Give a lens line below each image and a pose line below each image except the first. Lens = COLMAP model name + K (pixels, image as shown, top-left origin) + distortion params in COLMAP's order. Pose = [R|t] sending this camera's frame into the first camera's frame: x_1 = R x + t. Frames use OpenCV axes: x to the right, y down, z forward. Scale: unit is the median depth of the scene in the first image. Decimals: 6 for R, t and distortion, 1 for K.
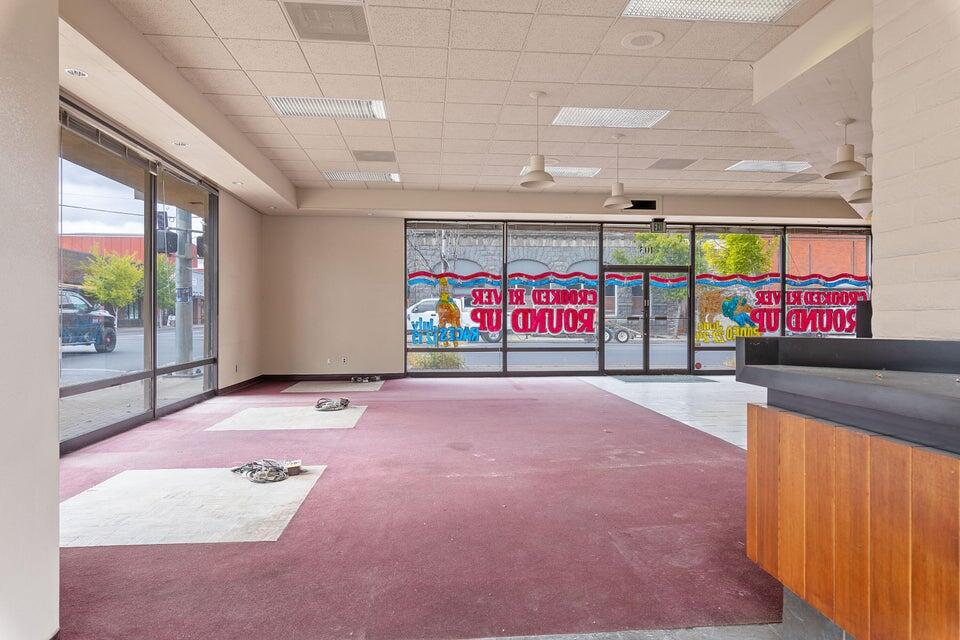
lens RADIAL K [[577.0, 0, 480.0], [0, 577.0, 320.0], [0, 0, 1]] dist [0.014661, 0.000199]
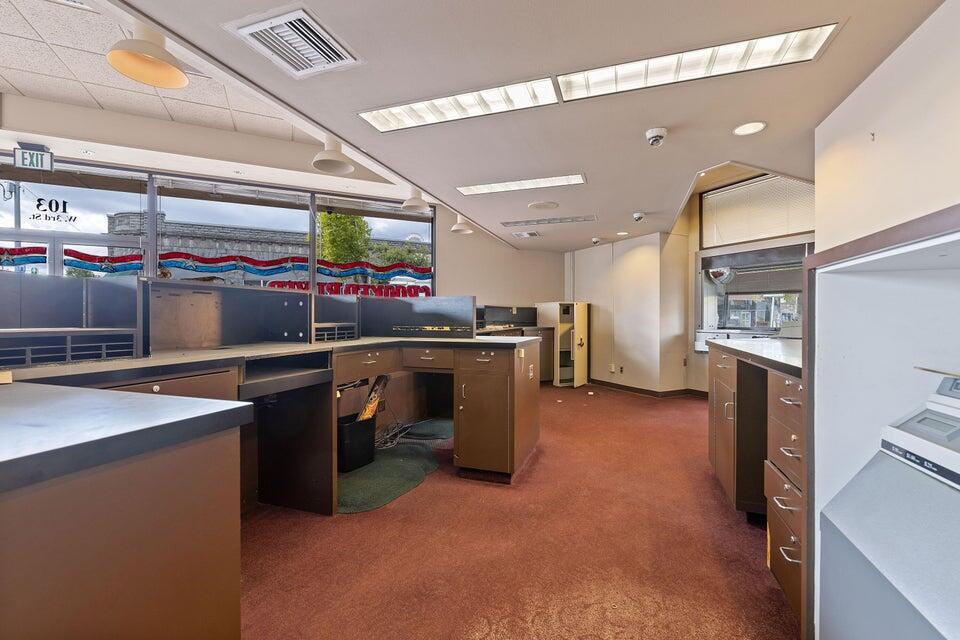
lens RADIAL K [[415.2, 0, 482.6], [0, 415.2, 312.8], [0, 0, 1]] dist [-0.000214, 0.000004]
pose [[0.942199, 0.002631, 0.335044, 0.568569], [0.003969, 0.999811, -0.019012, -0.001137], [-0.335030, 0.019243, 0.942011, 0.455108]]
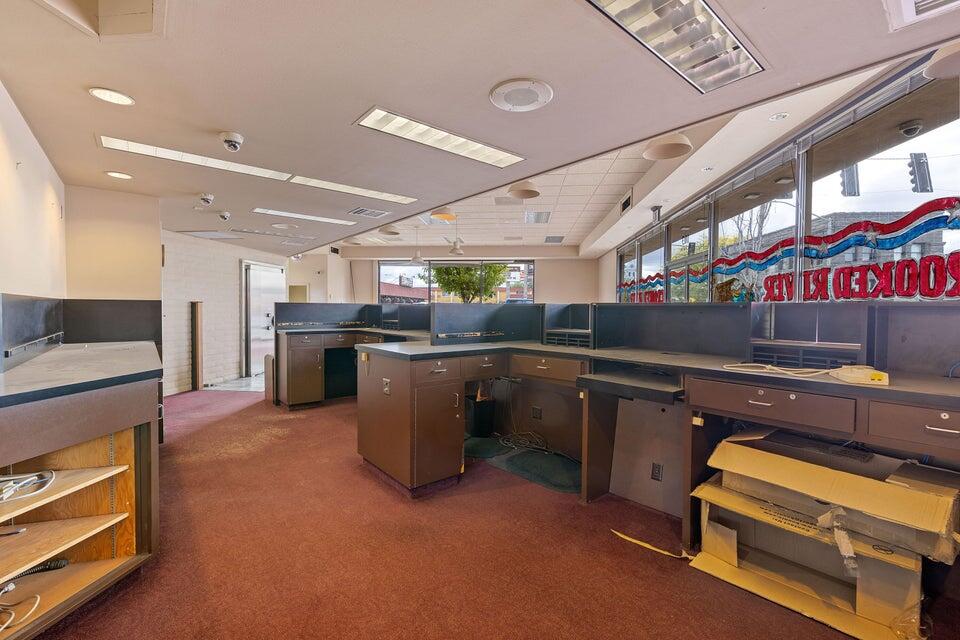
lens RADIAL K [[414.9, 0, 477.9], [0, 414.9, 323.9], [0, 0, 1]] dist [-0.001216, -0.000327]
pose [[-0.195208, 0.032559, -0.980221, 0.950762], [-0.013722, 0.999260, 0.035924, -0.016041], [0.980666, 0.020463, -0.194617, 0.831892]]
